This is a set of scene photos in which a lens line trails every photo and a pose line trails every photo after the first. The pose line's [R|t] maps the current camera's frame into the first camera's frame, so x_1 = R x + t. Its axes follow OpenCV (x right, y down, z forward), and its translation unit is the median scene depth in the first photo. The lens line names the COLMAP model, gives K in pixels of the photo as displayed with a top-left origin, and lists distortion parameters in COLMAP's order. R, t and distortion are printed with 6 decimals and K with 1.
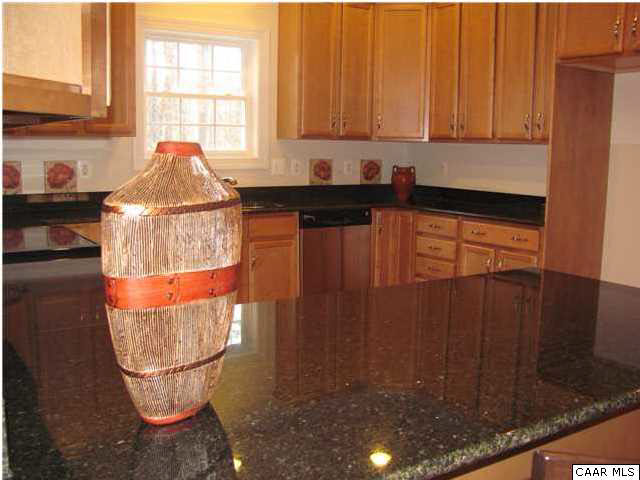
lens RADIAL K [[675.5, 0, 320.0], [0, 675.5, 240.0], [0, 0, 1]] dist [-0.106378, -0.001809]
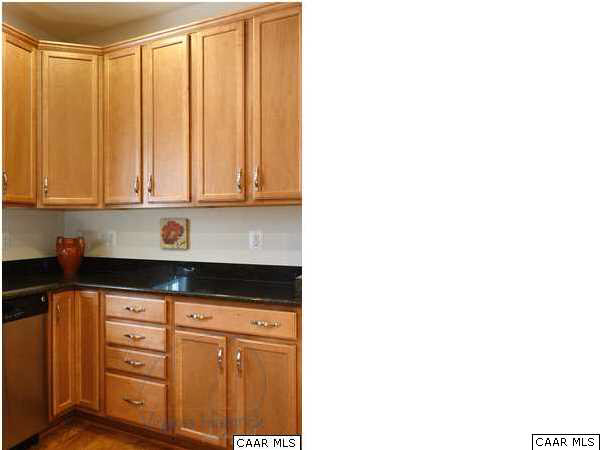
lens RADIAL K [[633.3, 0, 300.0], [0, 633.3, 225.0], [0, 0, 1]] dist [-0.106378, -0.001809]
pose [[0.874753, -0.021218, 0.484104, -0.014609], [0.081519, 0.991246, -0.103856, -0.025619], [-0.477663, 0.130312, 0.868825, 0.237571]]
